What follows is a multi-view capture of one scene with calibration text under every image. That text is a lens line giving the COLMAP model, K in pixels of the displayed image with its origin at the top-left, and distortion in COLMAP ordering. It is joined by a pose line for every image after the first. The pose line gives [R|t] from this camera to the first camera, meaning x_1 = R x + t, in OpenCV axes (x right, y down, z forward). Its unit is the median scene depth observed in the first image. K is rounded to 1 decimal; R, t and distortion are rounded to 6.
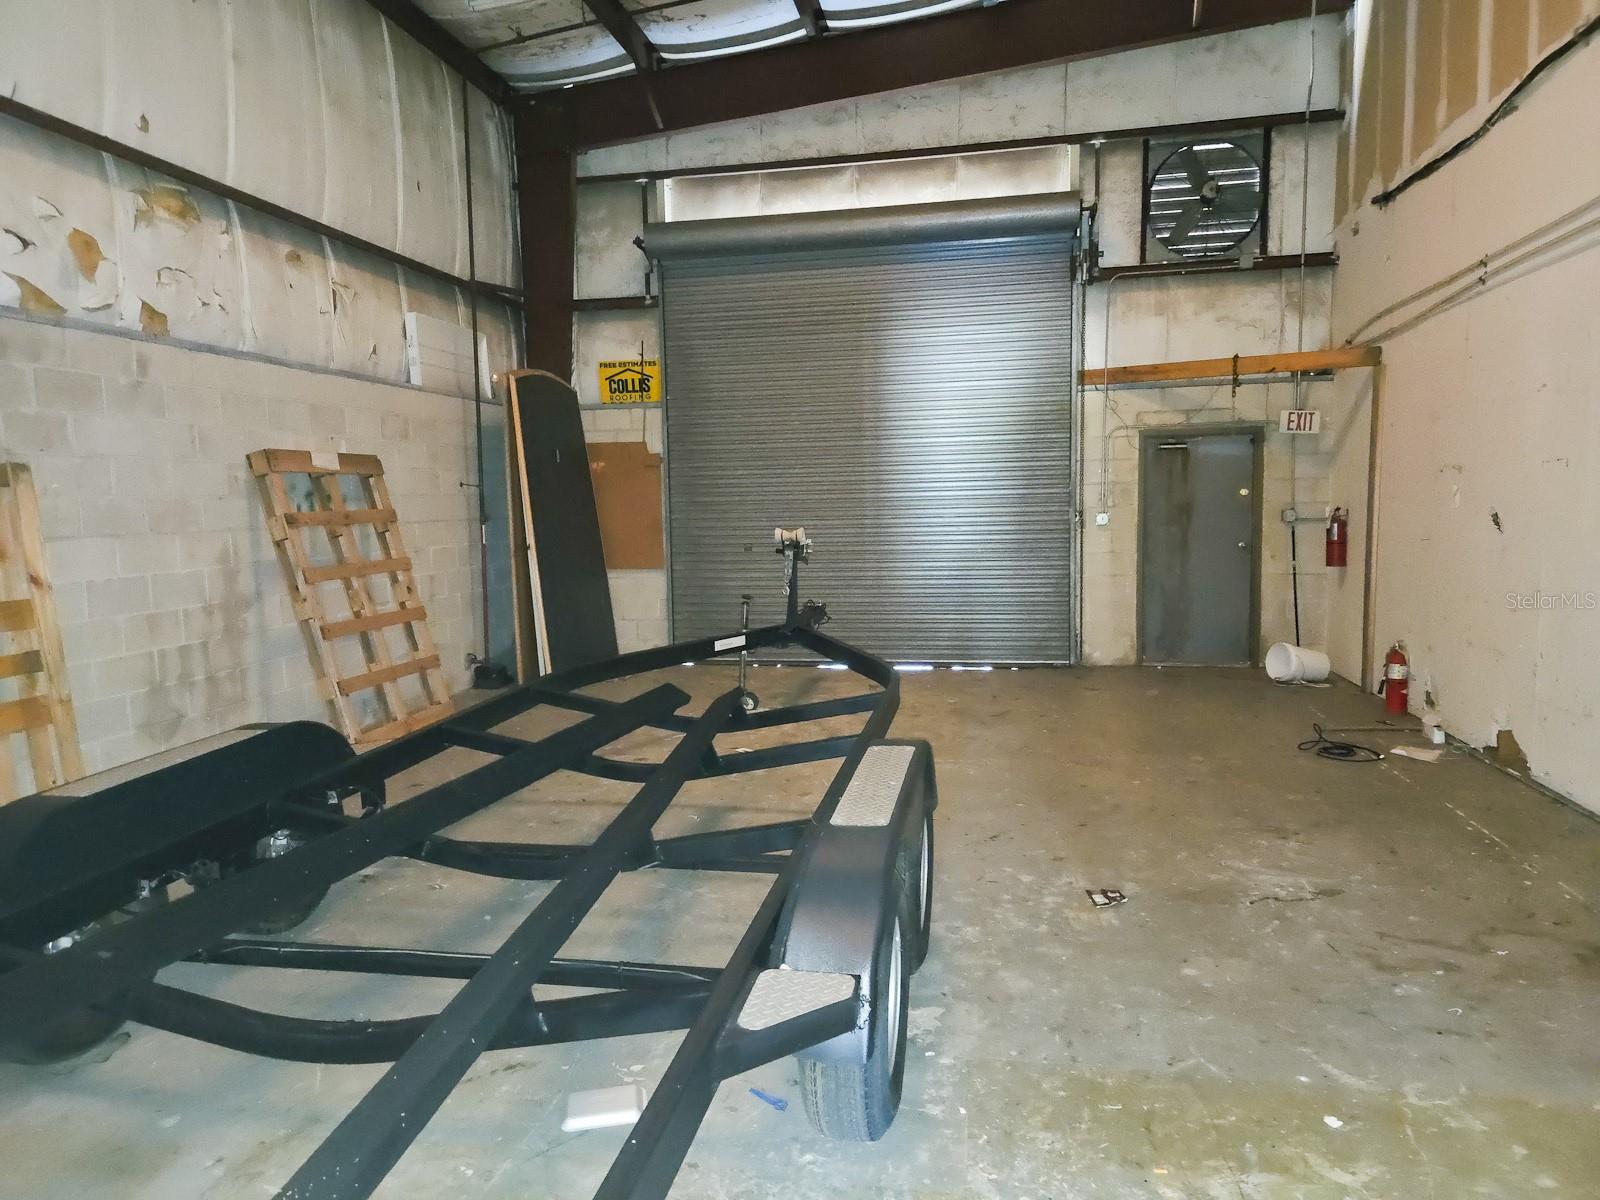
lens RADIAL K [[1079.9, 0, 798.9], [0, 1079.9, 609.9], [0, 0, 1]] dist [0.040967, -0.018978]
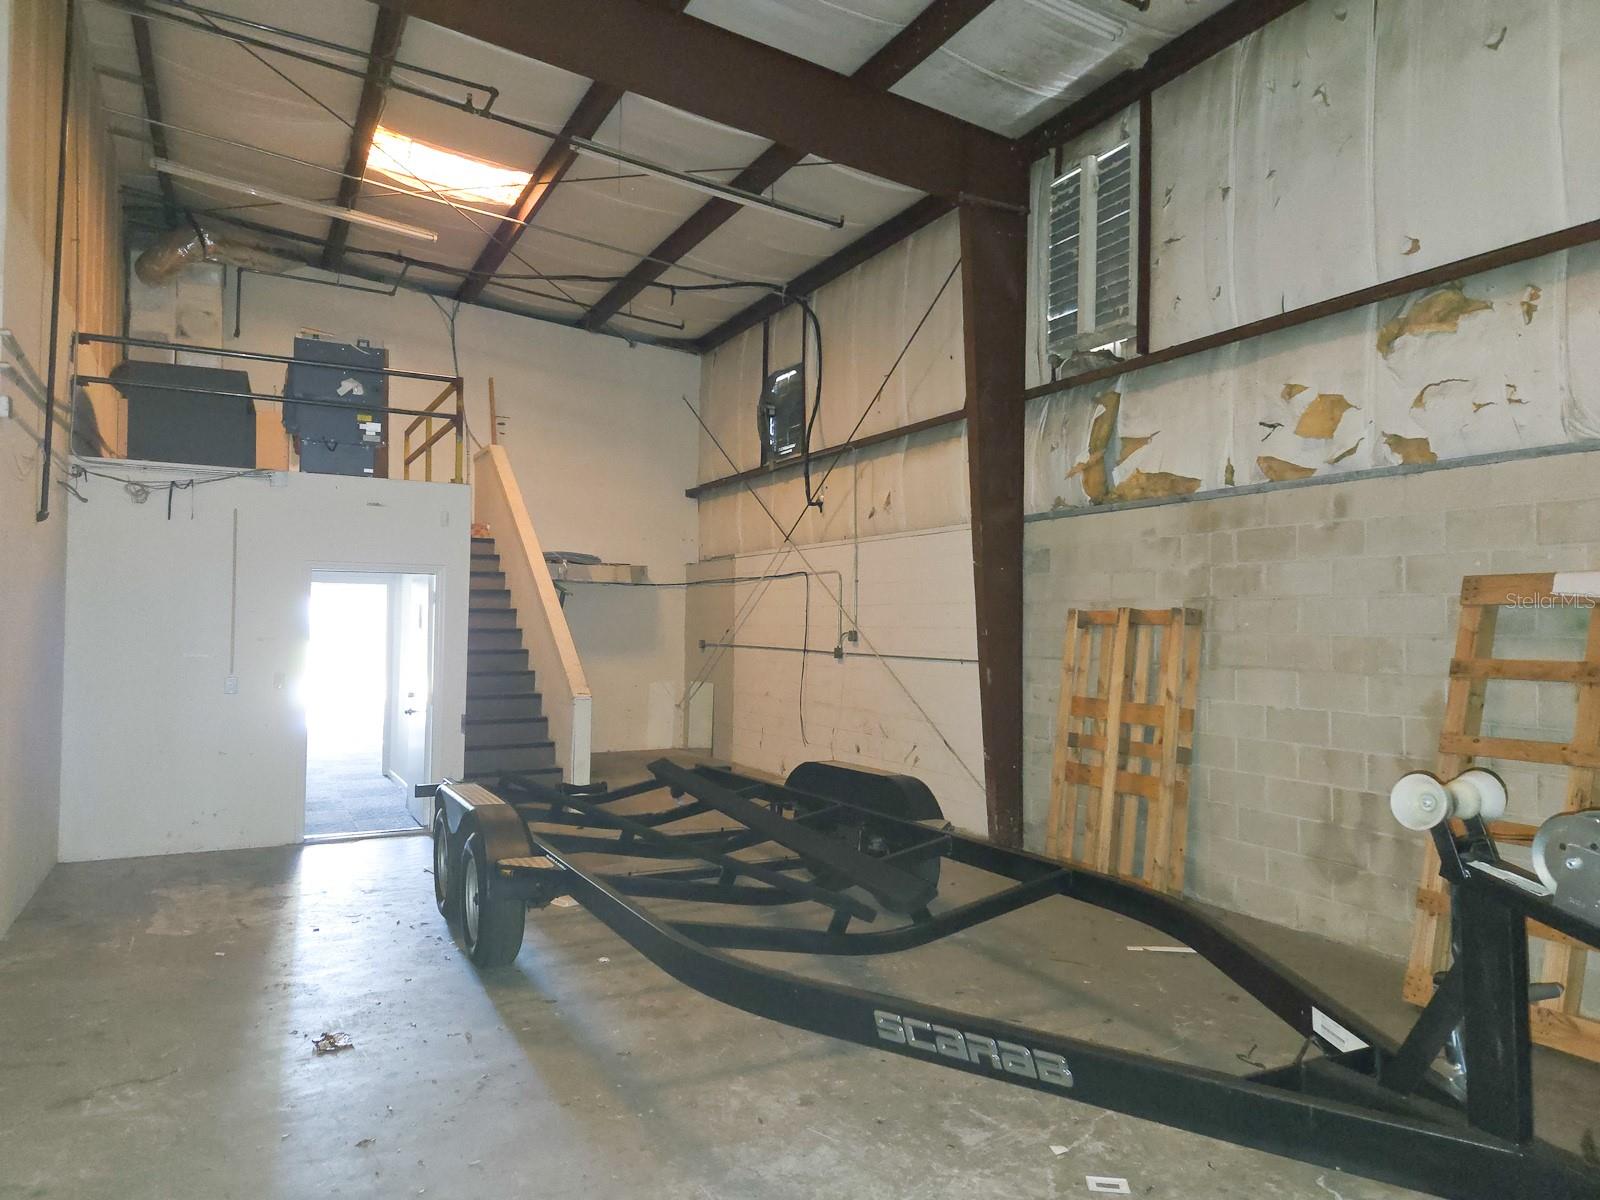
lens RADIAL K [[1079.9, 0, 799.2], [0, 1079.9, 604.1], [0, 0, 1]] dist [0.040967, -0.018978]
pose [[-0.786296, 0.001227, -0.617848, 0.301976], [-0.056556, 0.995657, 0.073952, -0.129357], [0.615256, 0.093091, -0.782812, 1.073658]]
